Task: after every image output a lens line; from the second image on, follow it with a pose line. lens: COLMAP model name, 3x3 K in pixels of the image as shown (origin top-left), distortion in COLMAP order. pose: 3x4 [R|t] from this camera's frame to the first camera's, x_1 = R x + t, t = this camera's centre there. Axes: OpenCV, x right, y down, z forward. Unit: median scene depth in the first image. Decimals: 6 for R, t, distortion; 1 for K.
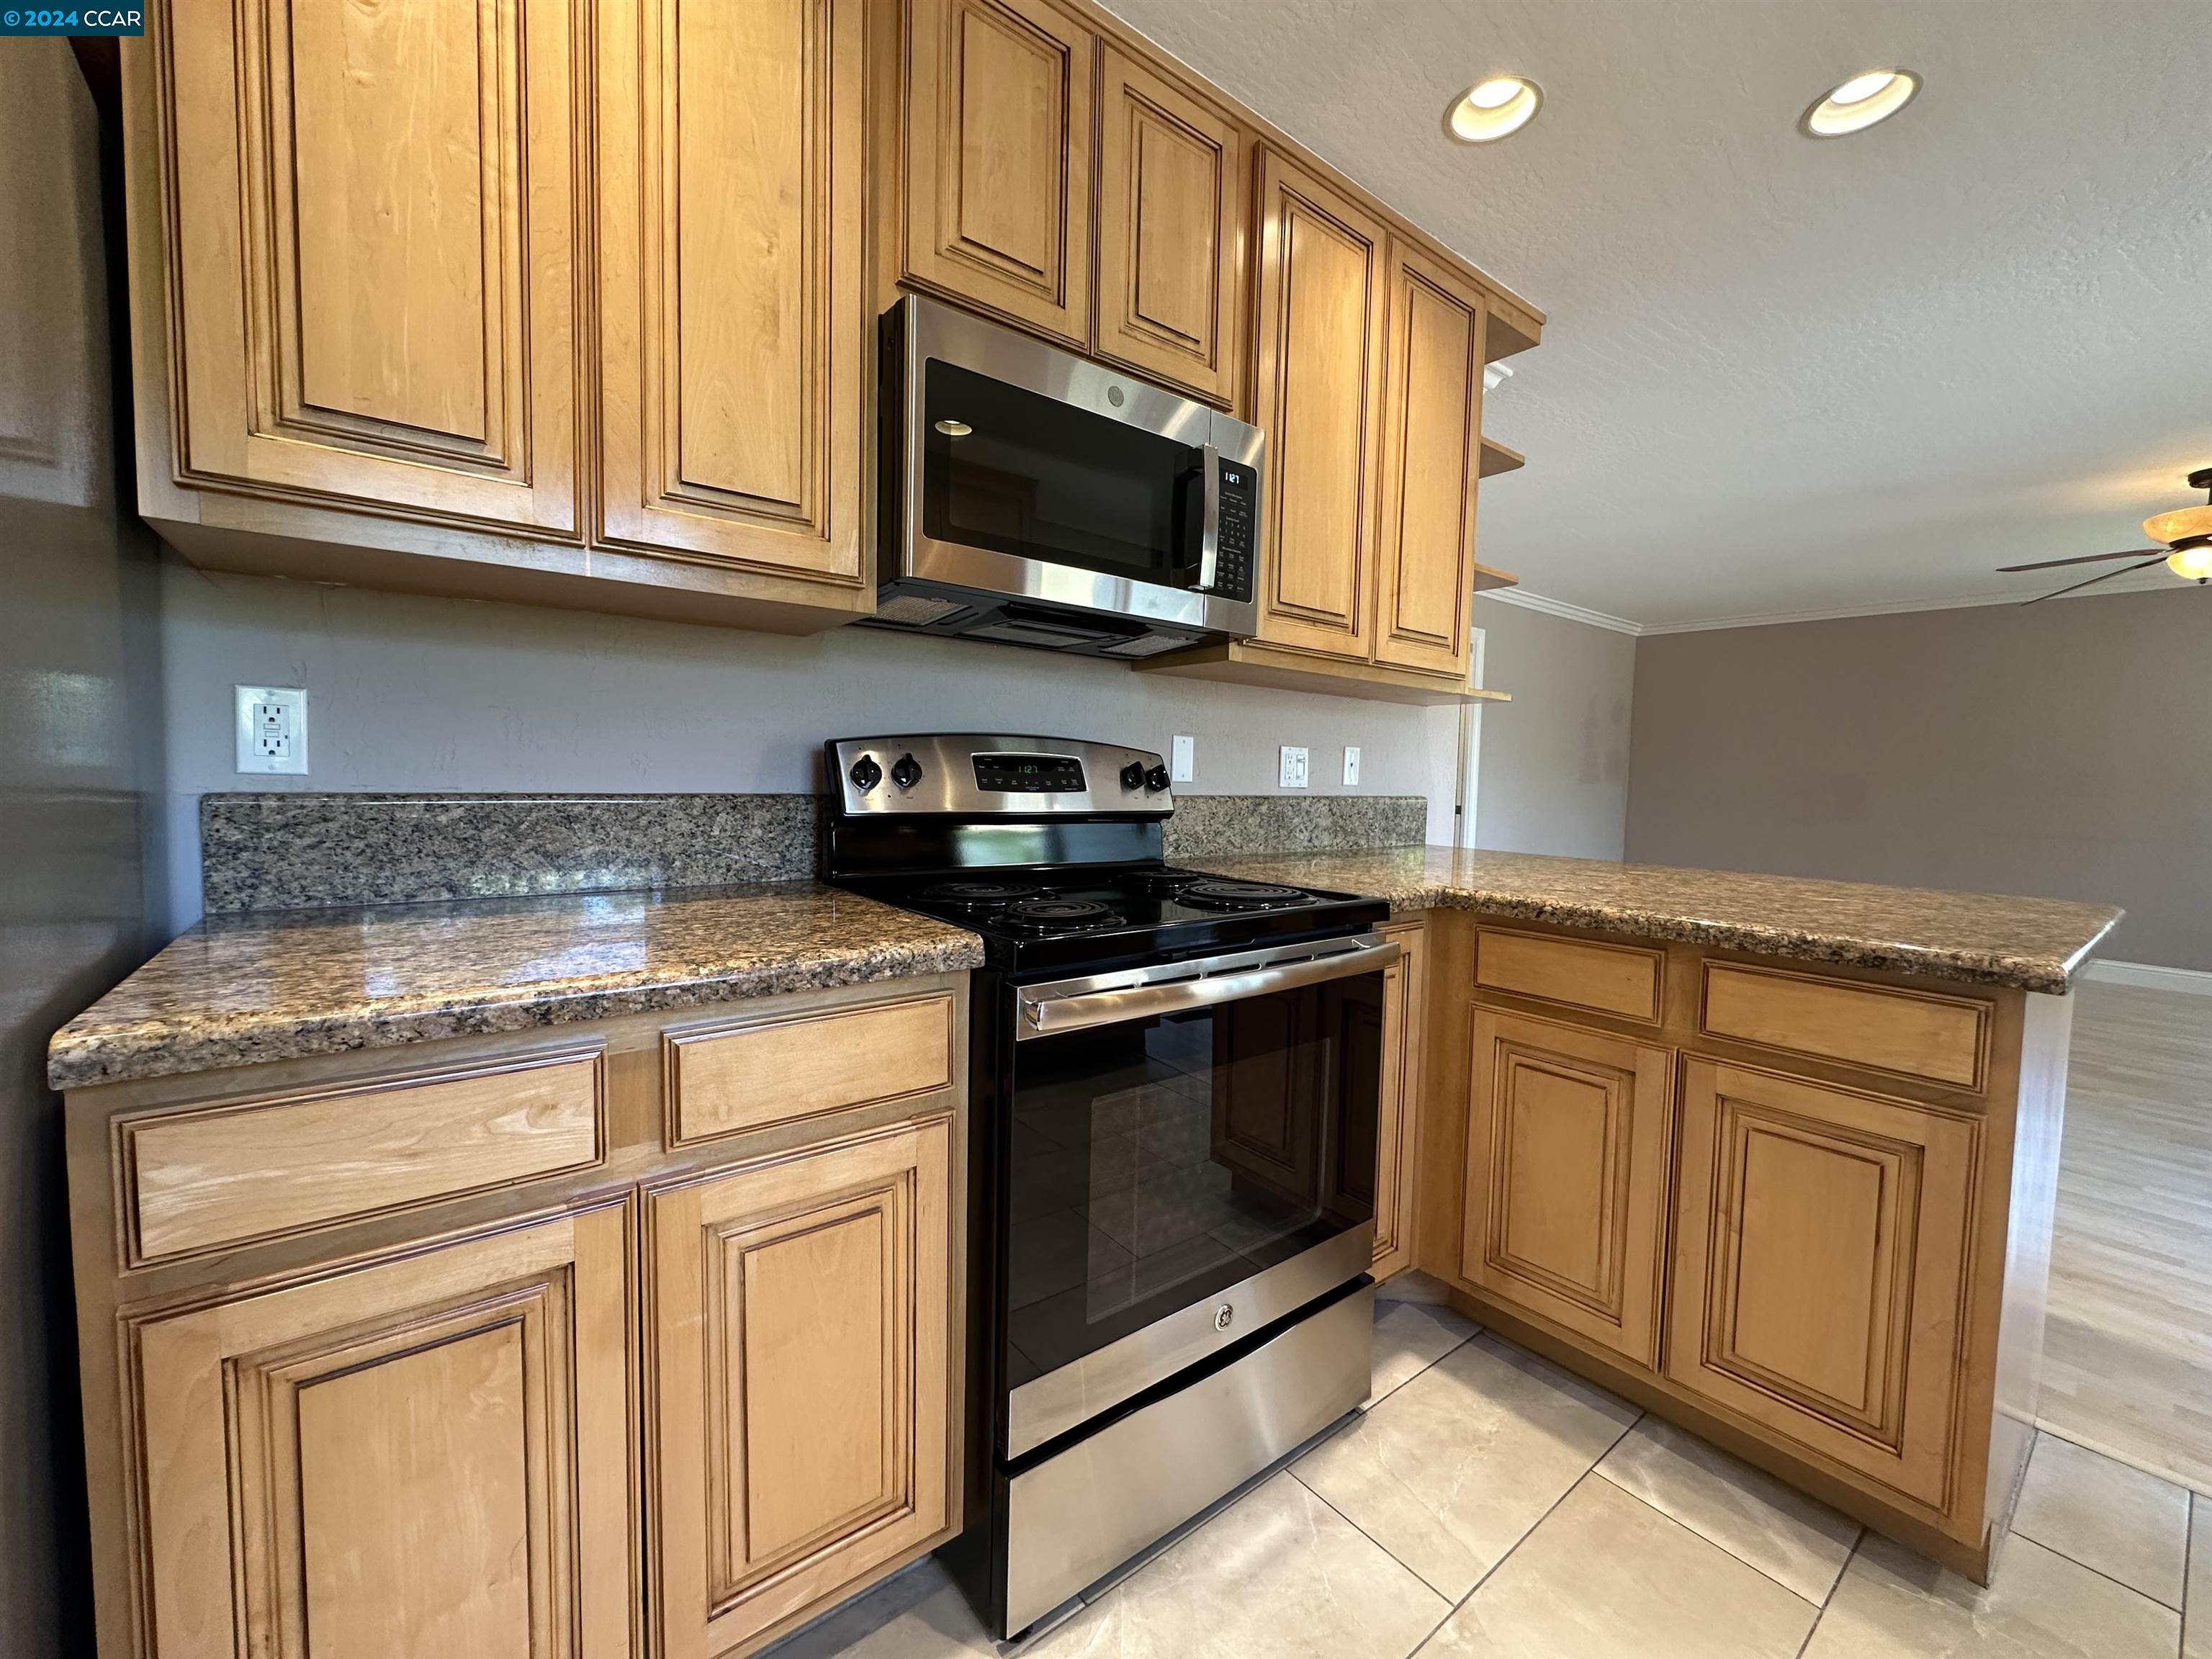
lens RADIAL K [[881.3, 0, 1101.5], [0, 881.3, 824.3], [0, 0, 1]] dist [-0.002919, 0.001240]
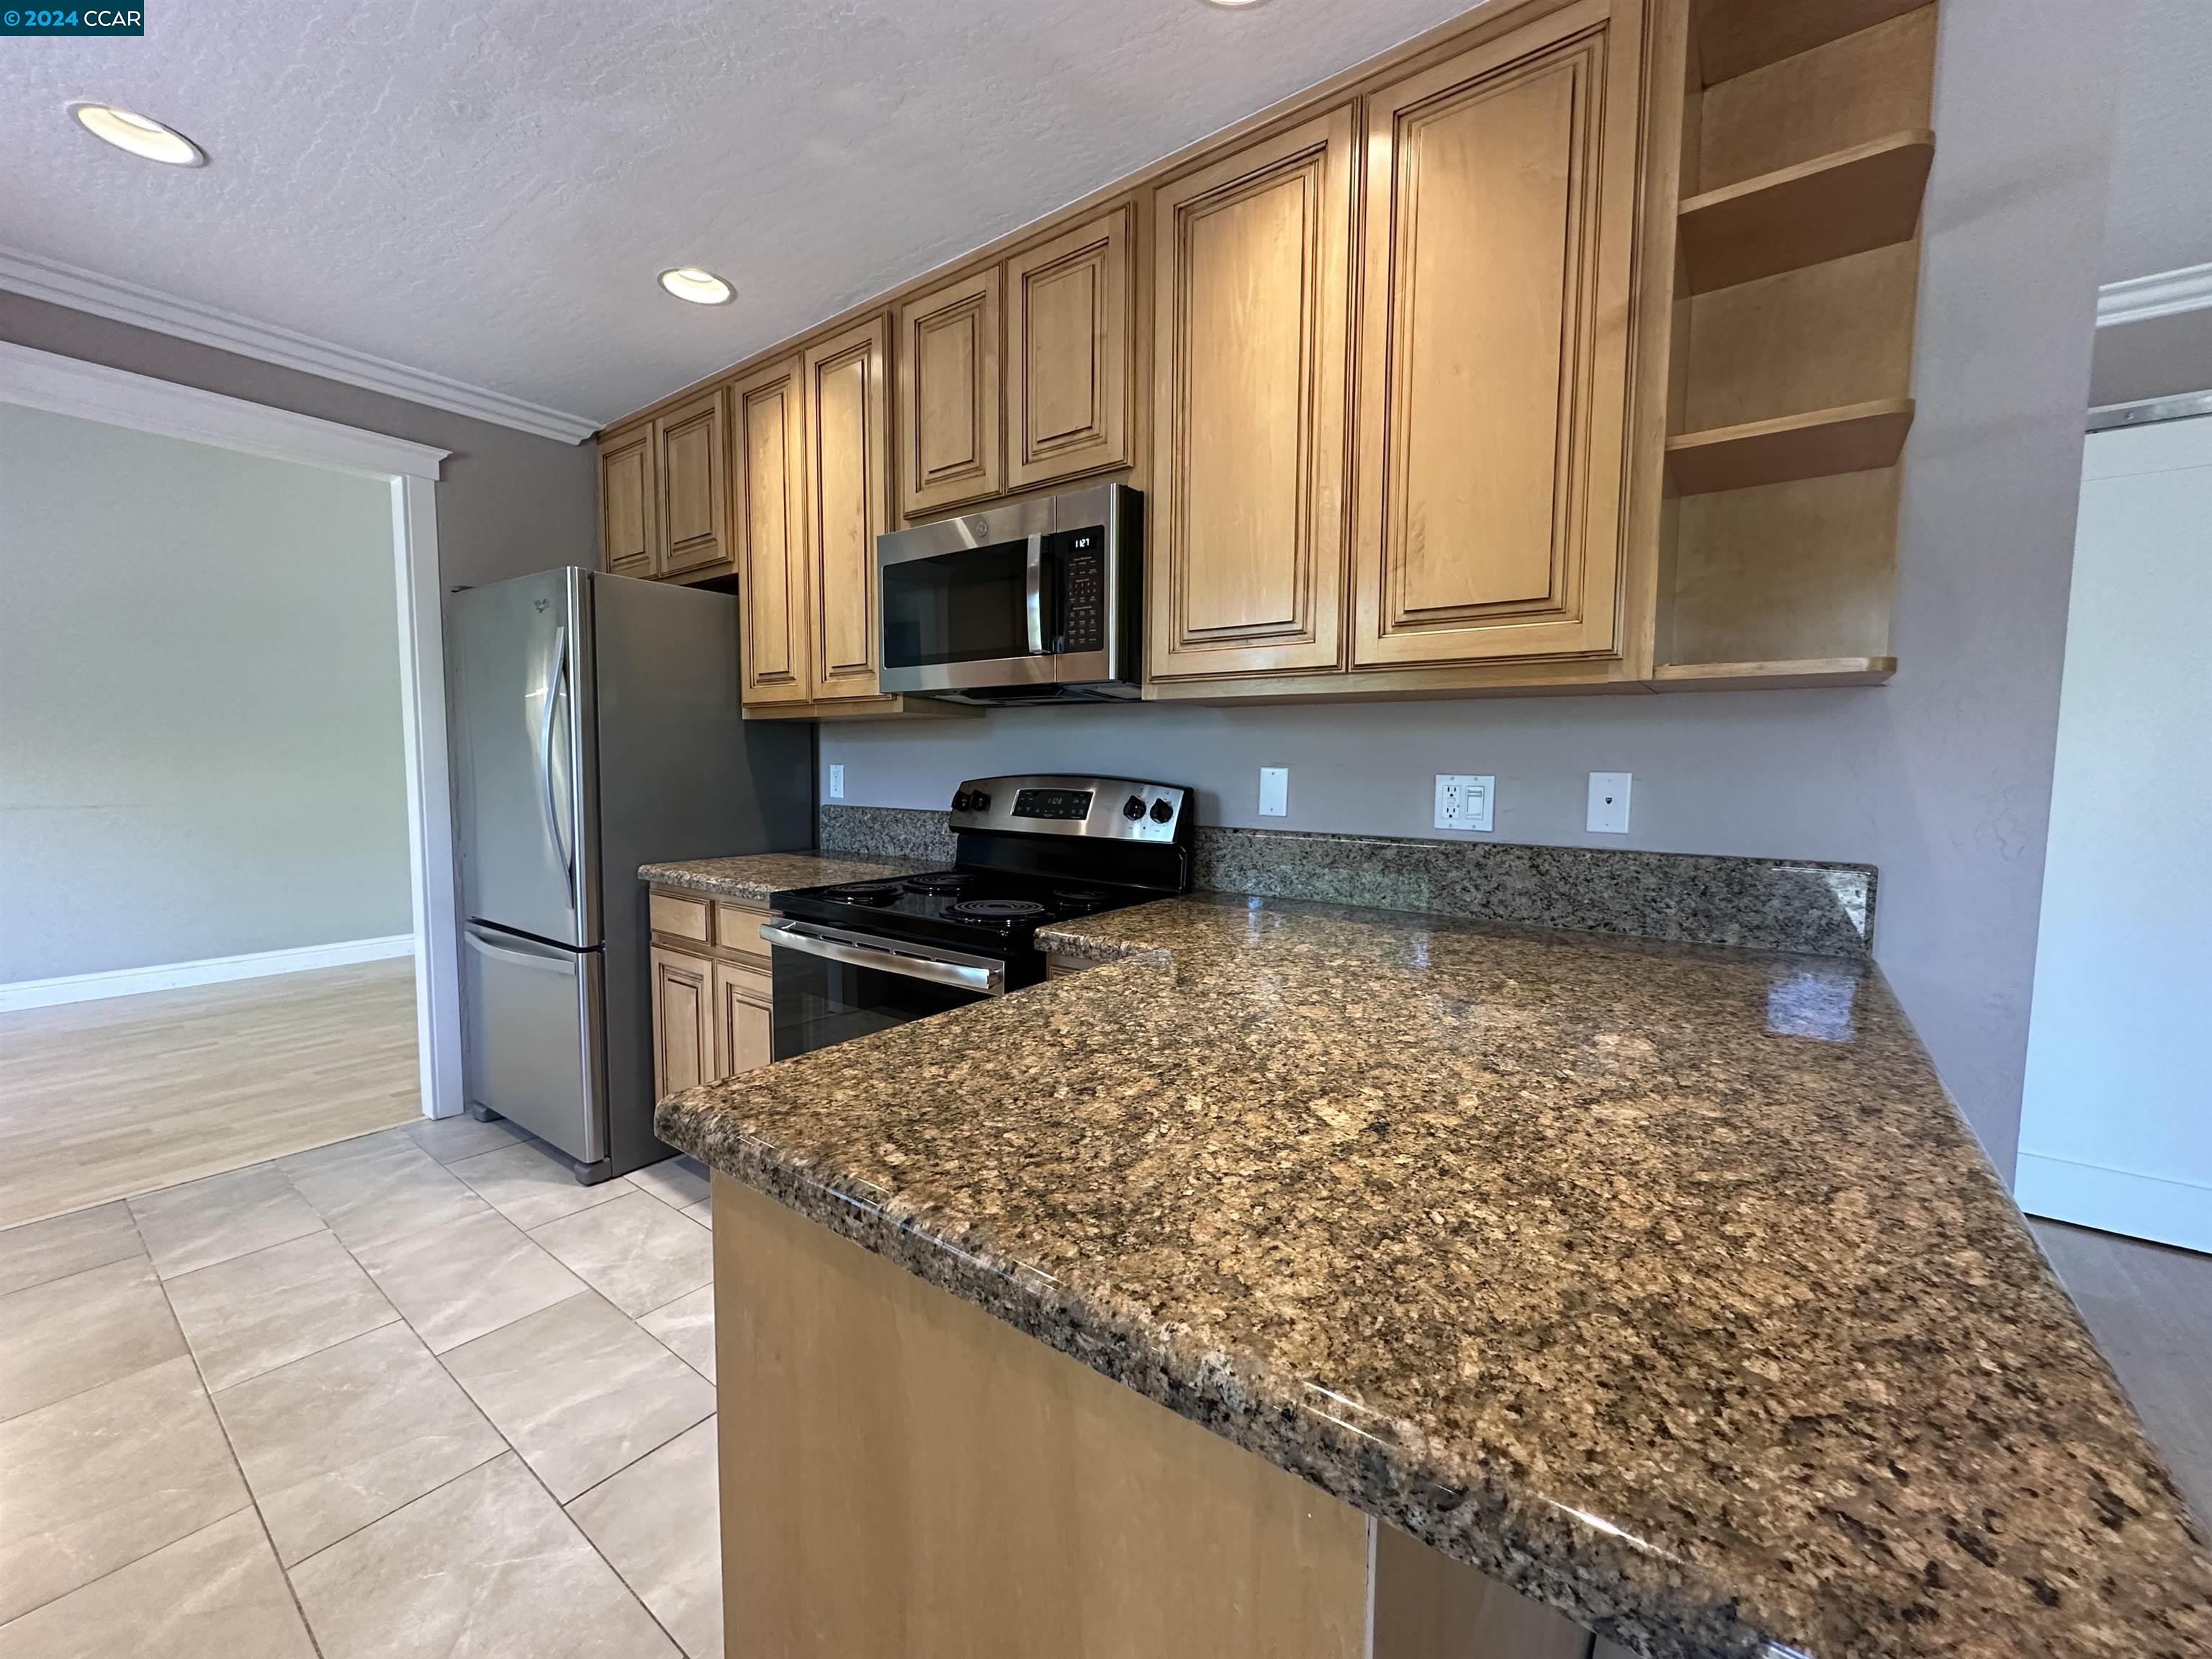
lens RADIAL K [[881.3, 0, 1105.7], [0, 881.3, 827.3], [0, 0, 1]] dist [-0.002919, 0.001240]
pose [[0.262221, 0.051211, -0.963648, 1.345067], [-0.059044, 0.997571, 0.036947, -0.084686], [0.963200, 0.047209, 0.264608, 0.812292]]
